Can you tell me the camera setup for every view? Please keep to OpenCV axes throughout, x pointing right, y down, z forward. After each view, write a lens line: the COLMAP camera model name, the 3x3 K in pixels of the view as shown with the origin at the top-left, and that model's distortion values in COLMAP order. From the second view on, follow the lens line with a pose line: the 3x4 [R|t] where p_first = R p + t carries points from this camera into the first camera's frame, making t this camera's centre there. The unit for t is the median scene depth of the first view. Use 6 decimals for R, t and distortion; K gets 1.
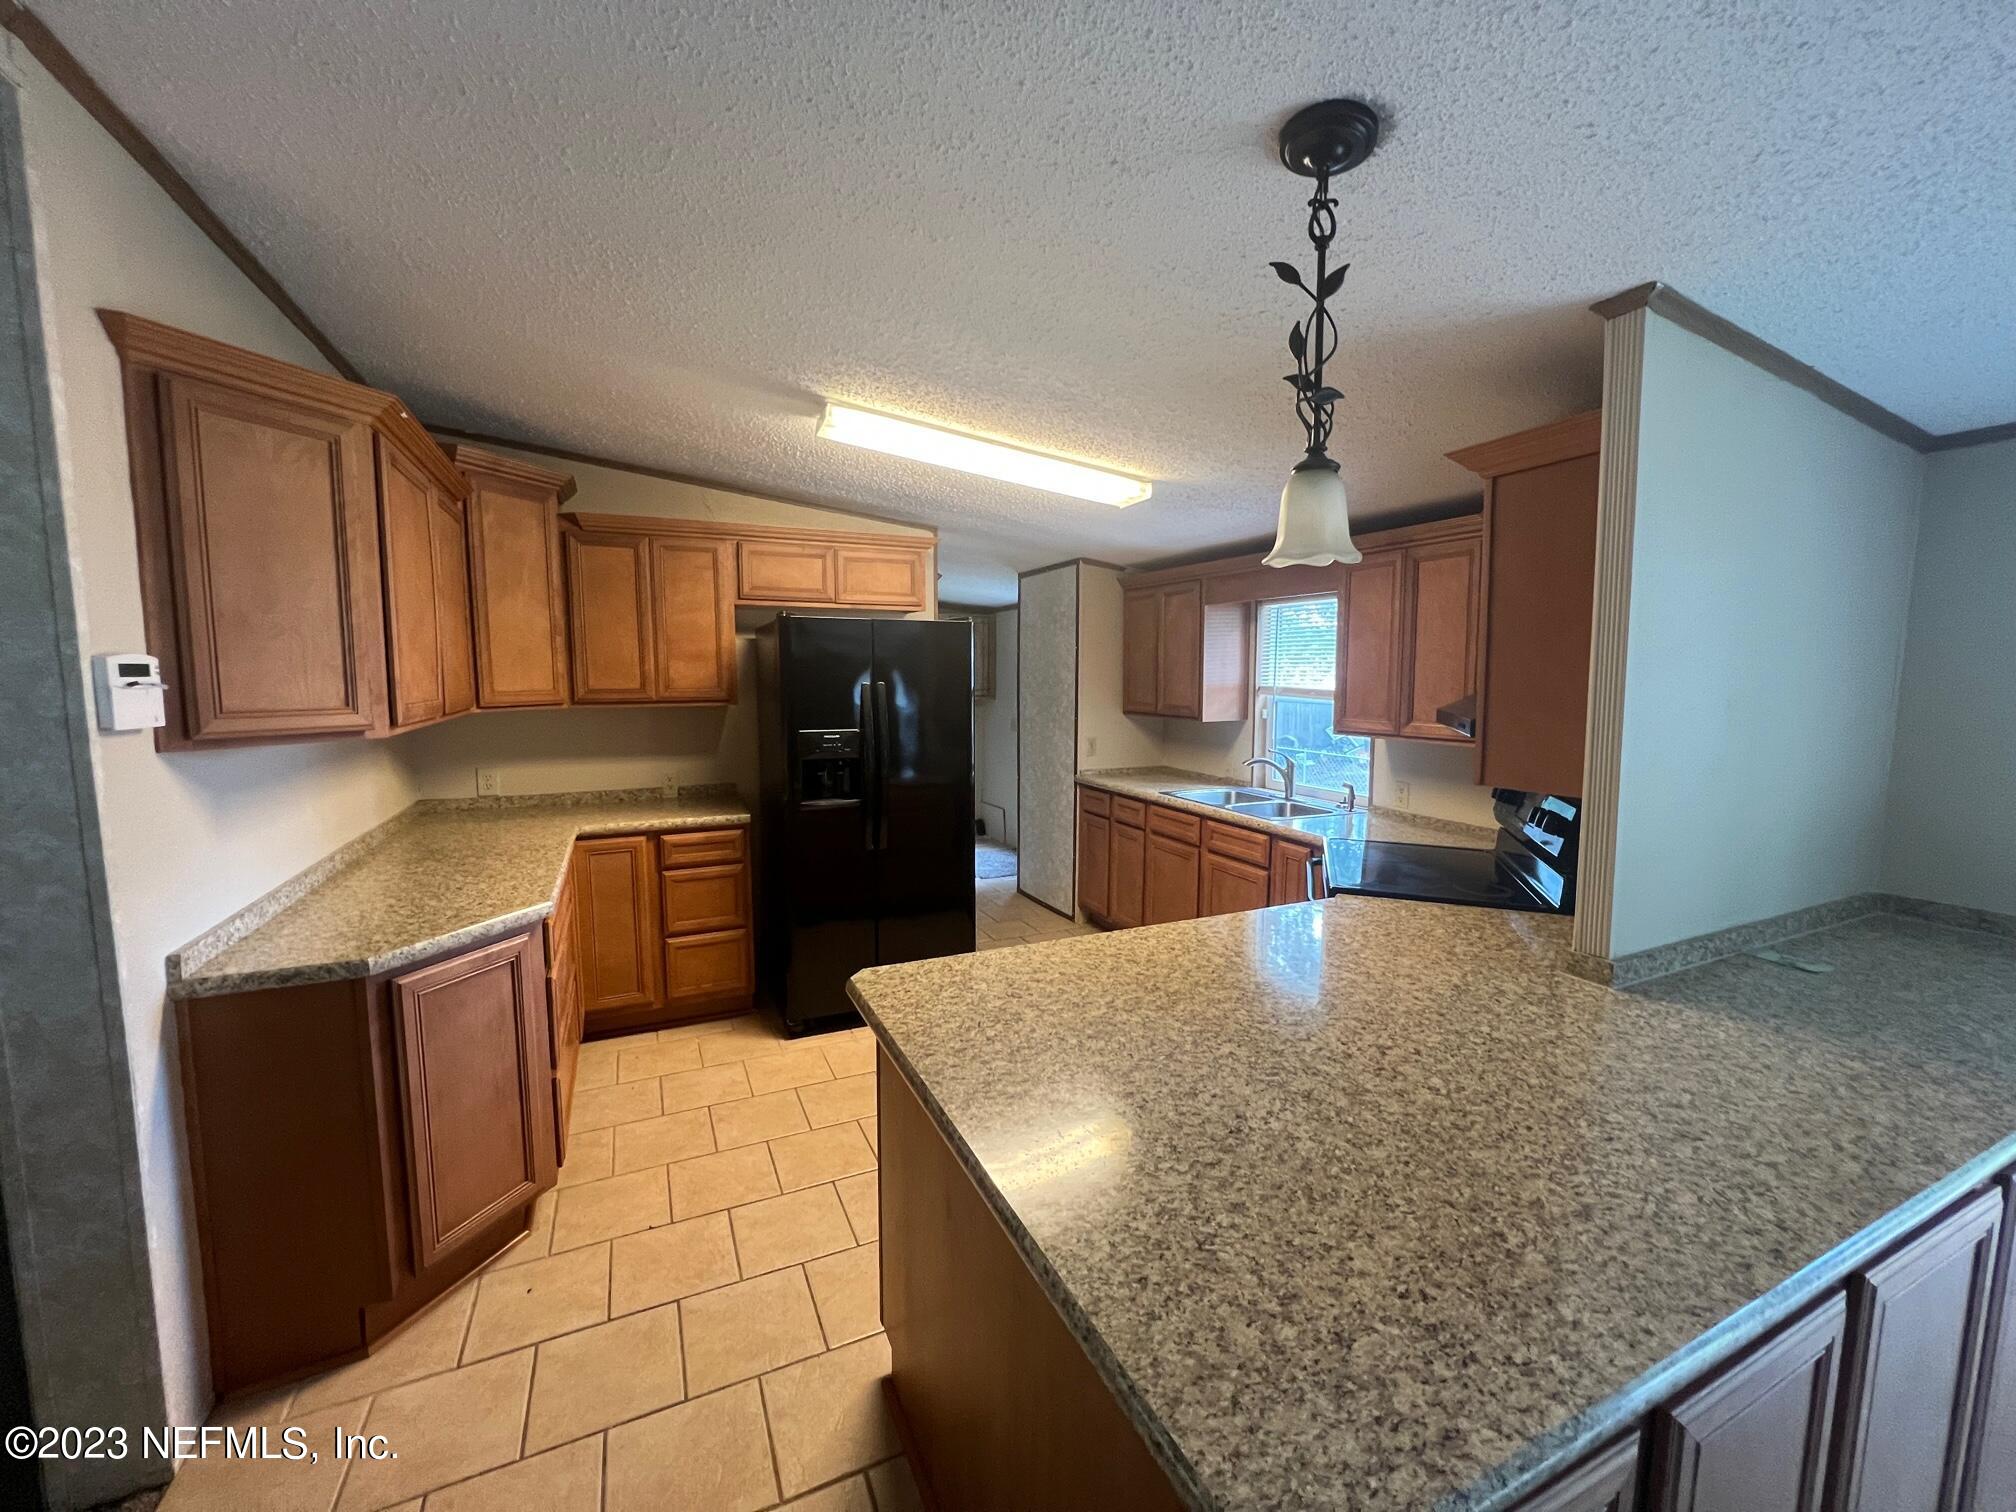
lens RADIAL K [[804.0, 0, 1008.0], [0, 804.0, 756.0], [0, 0, 1]] dist [-0.001086, 0.000082]
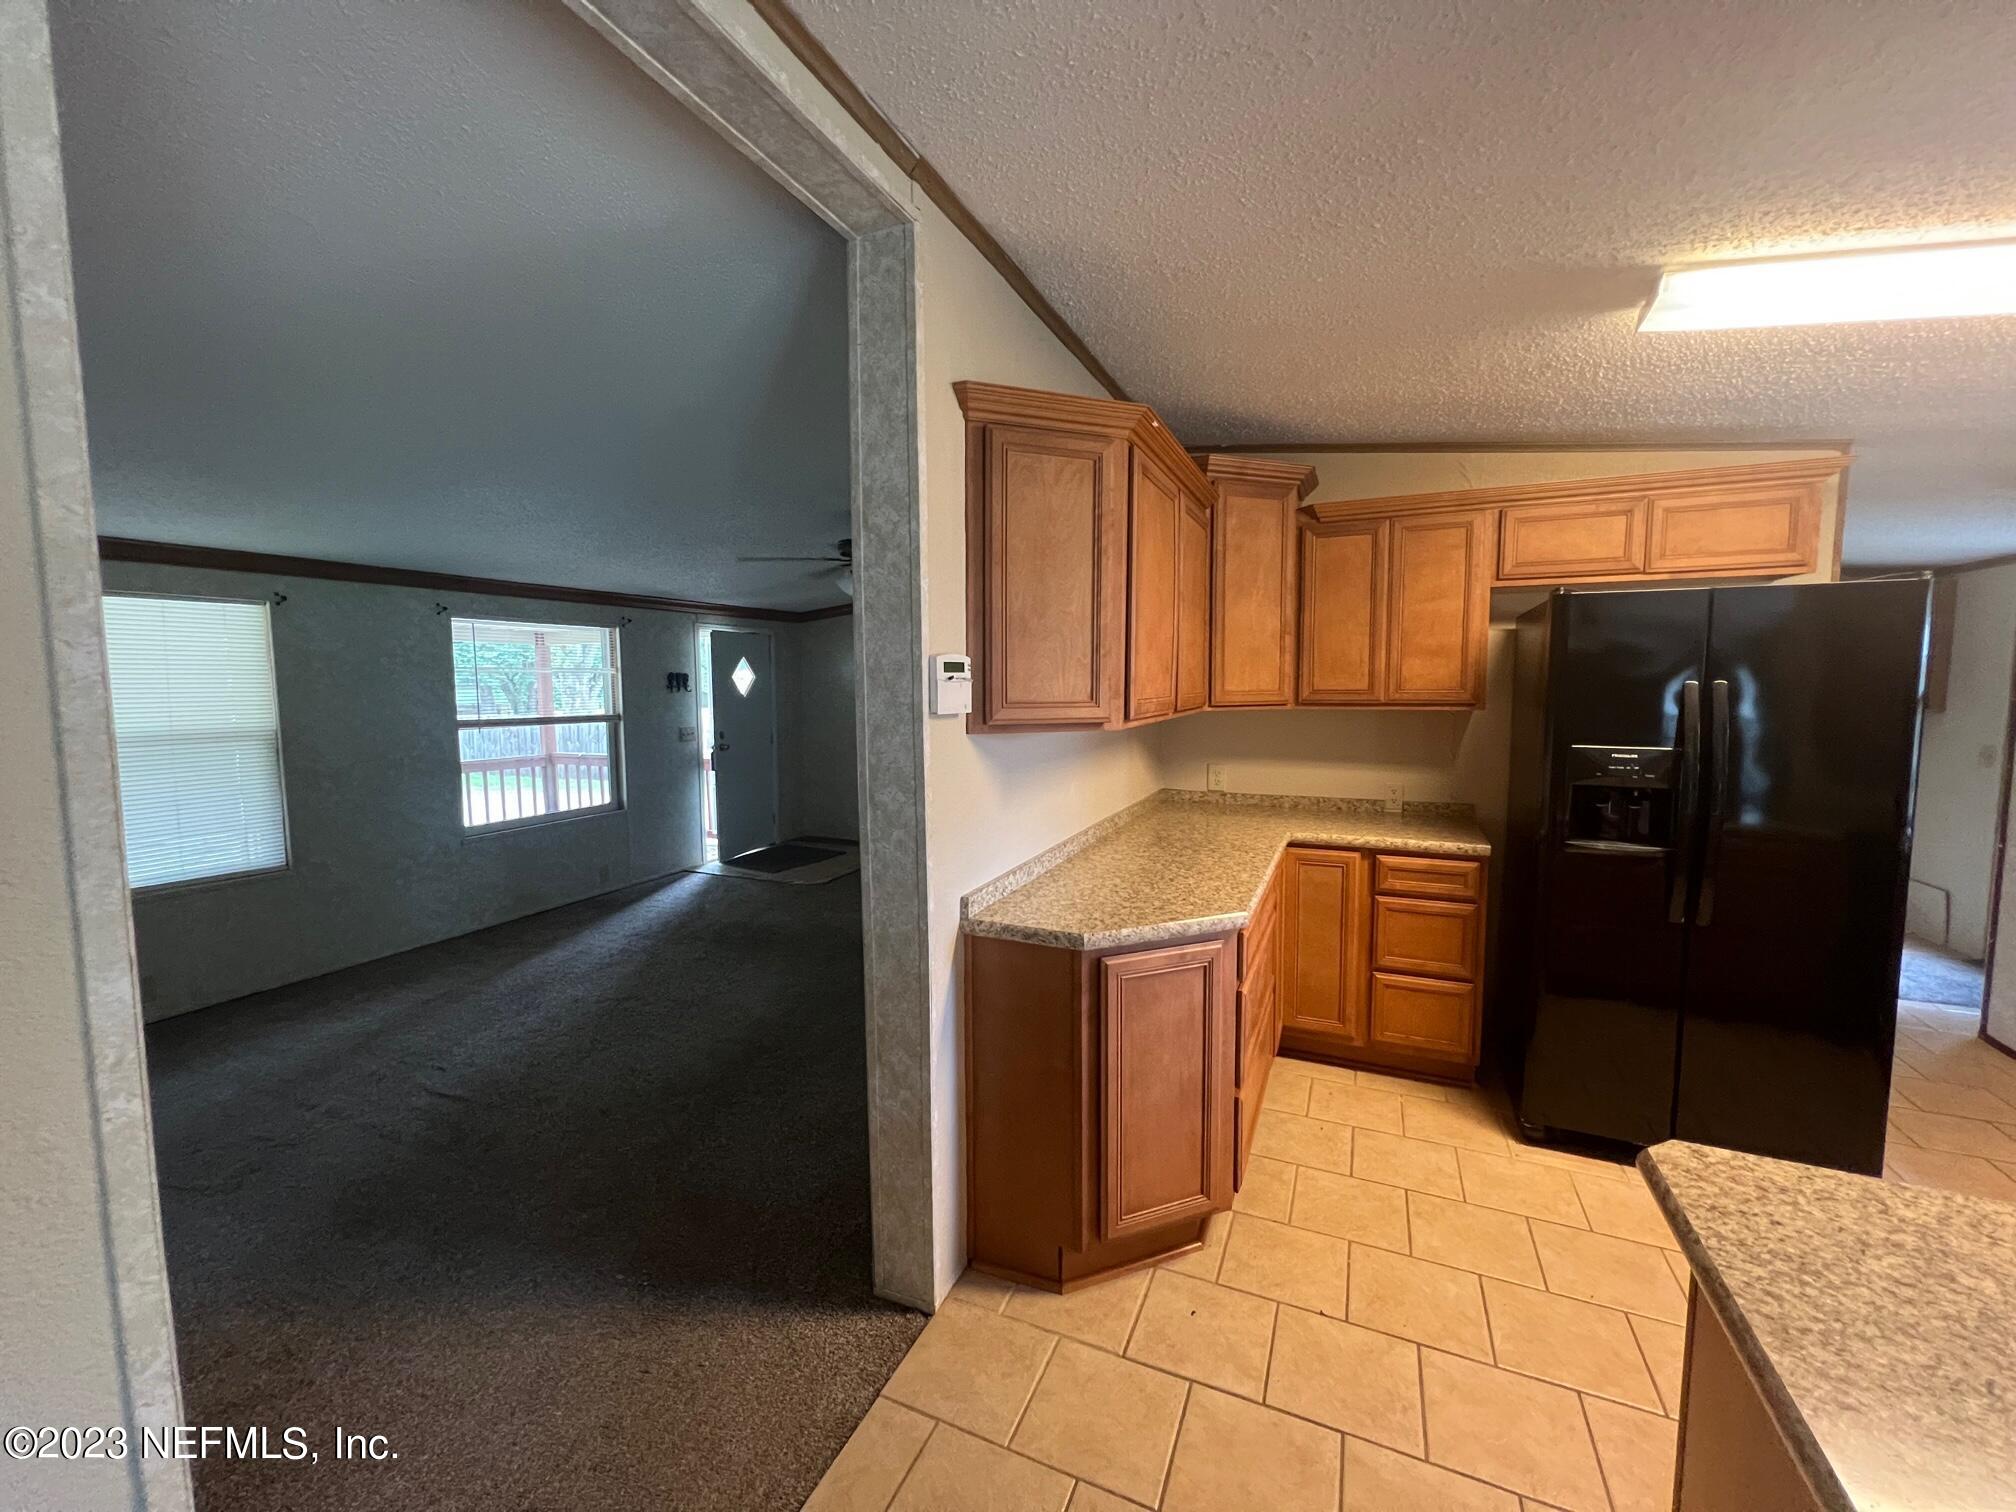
lens RADIAL K [[804.6, 0, 1003.9], [0, 804.6, 750.1], [0, 0, 1]] dist [-0.001290, 0.000074]
pose [[0.649387, 0.059746, -0.758107, -0.048354], [-0.071234, 0.997305, 0.017579, -0.003376], [0.757114, 0.042587, 0.651893, 0.151263]]
